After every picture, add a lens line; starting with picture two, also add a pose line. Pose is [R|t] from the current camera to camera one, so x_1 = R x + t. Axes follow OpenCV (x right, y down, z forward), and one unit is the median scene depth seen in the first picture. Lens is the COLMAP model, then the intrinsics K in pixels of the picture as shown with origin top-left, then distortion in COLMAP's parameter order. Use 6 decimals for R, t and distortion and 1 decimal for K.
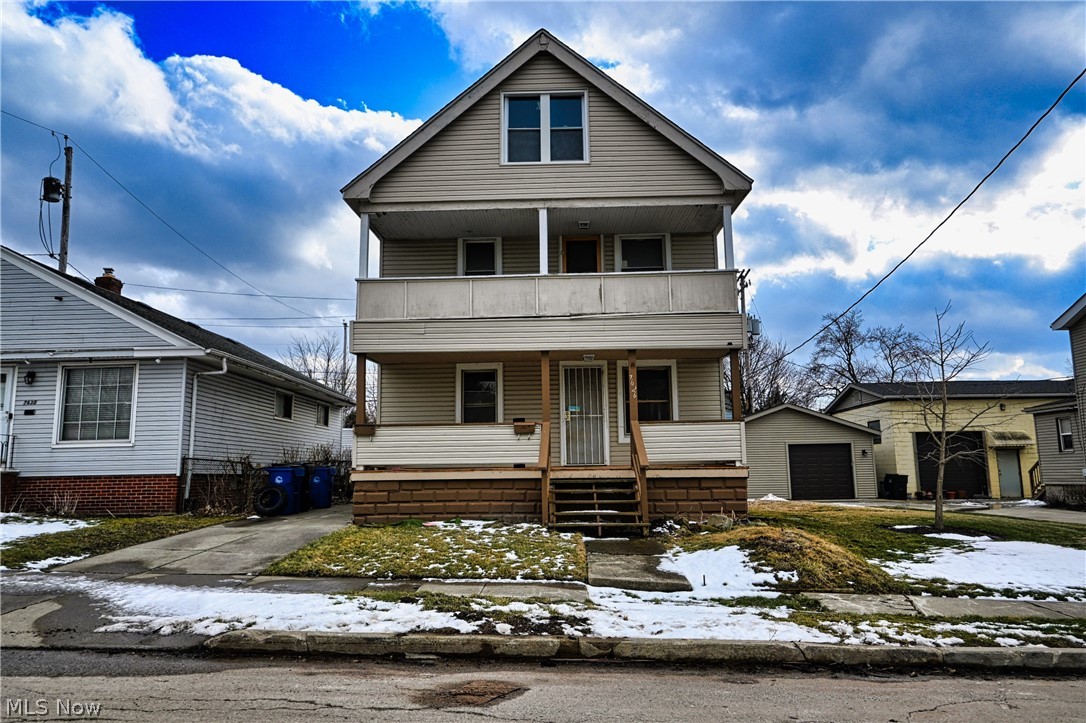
lens RADIAL K [[769.5, 0, 543.0], [0, 769.5, 361.5], [0, 0, 1]] dist [-0.005860, 0.001285]
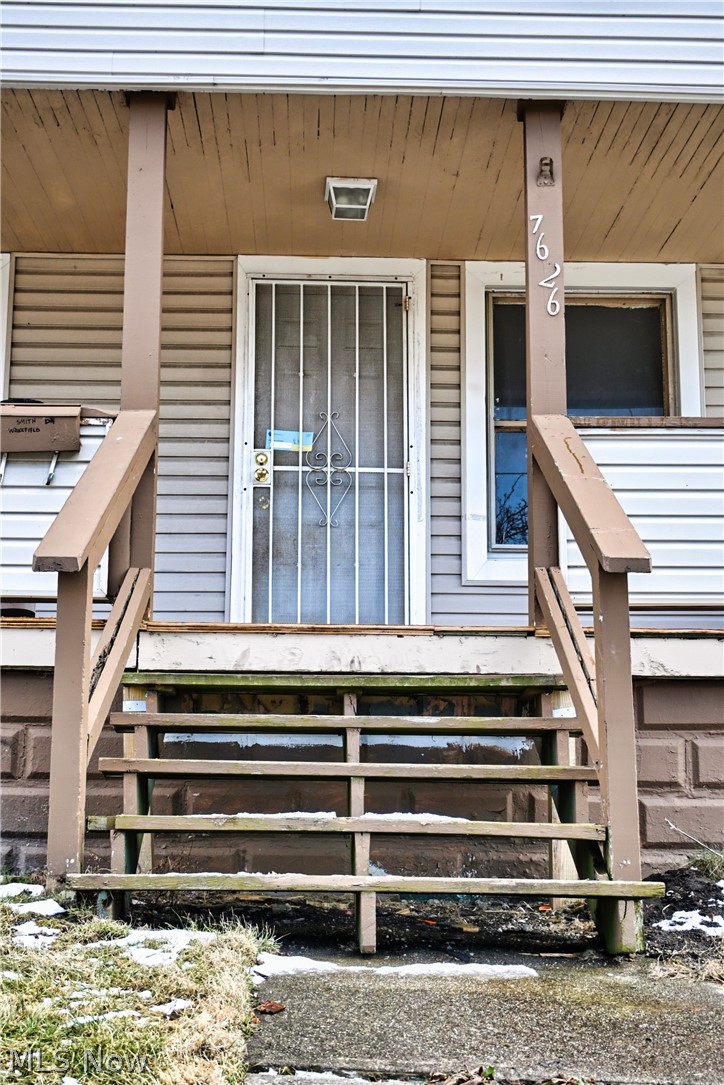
lens RADIAL K [[1592.2, 0, 362.0], [0, 1592.2, 542.5], [0, 0, 1]] dist [0.007584, 0.001782]
pose [[0.998393, 0.029151, 0.048588, 0.047098], [-0.027352, 0.998930, -0.037283, 0.133639], [-0.049623, 0.035894, 0.998123, 0.575498]]
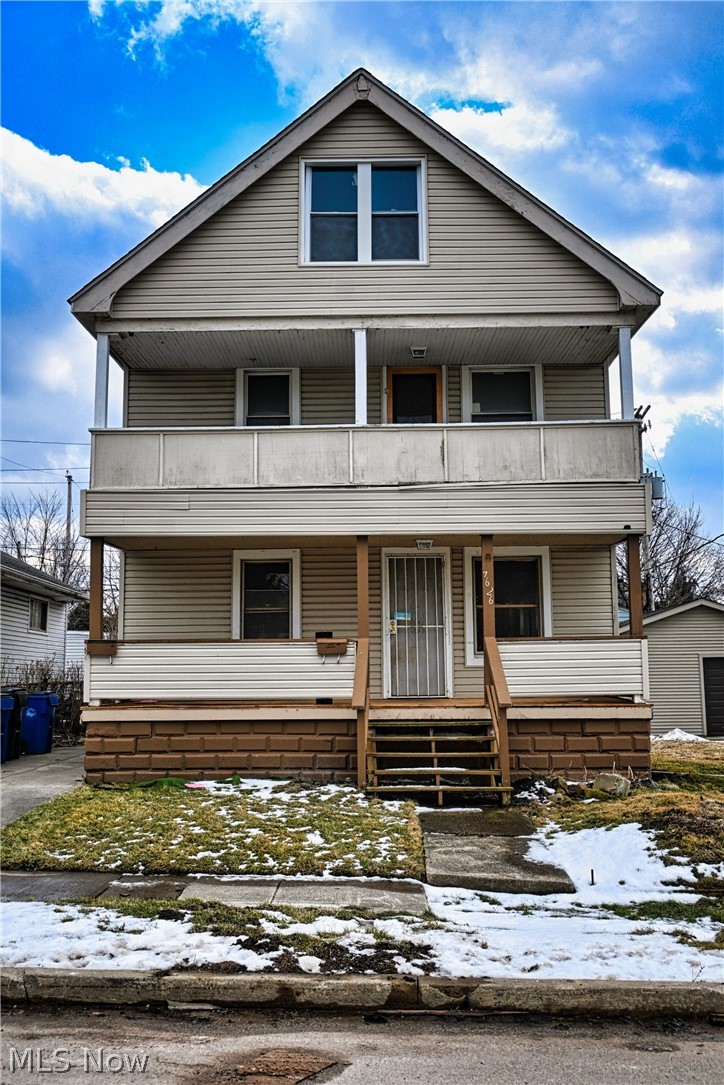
lens RADIAL K [[1098.6, 0, 362.0], [0, 1098.6, 542.5], [0, 0, 1]] dist [-0.005314, -0.003908]
pose [[0.999927, 0.006953, 0.009884, -0.007657], [-0.007073, 0.999902, 0.012111, -0.020274], [-0.009799, -0.012180, 0.999878, 0.007828]]
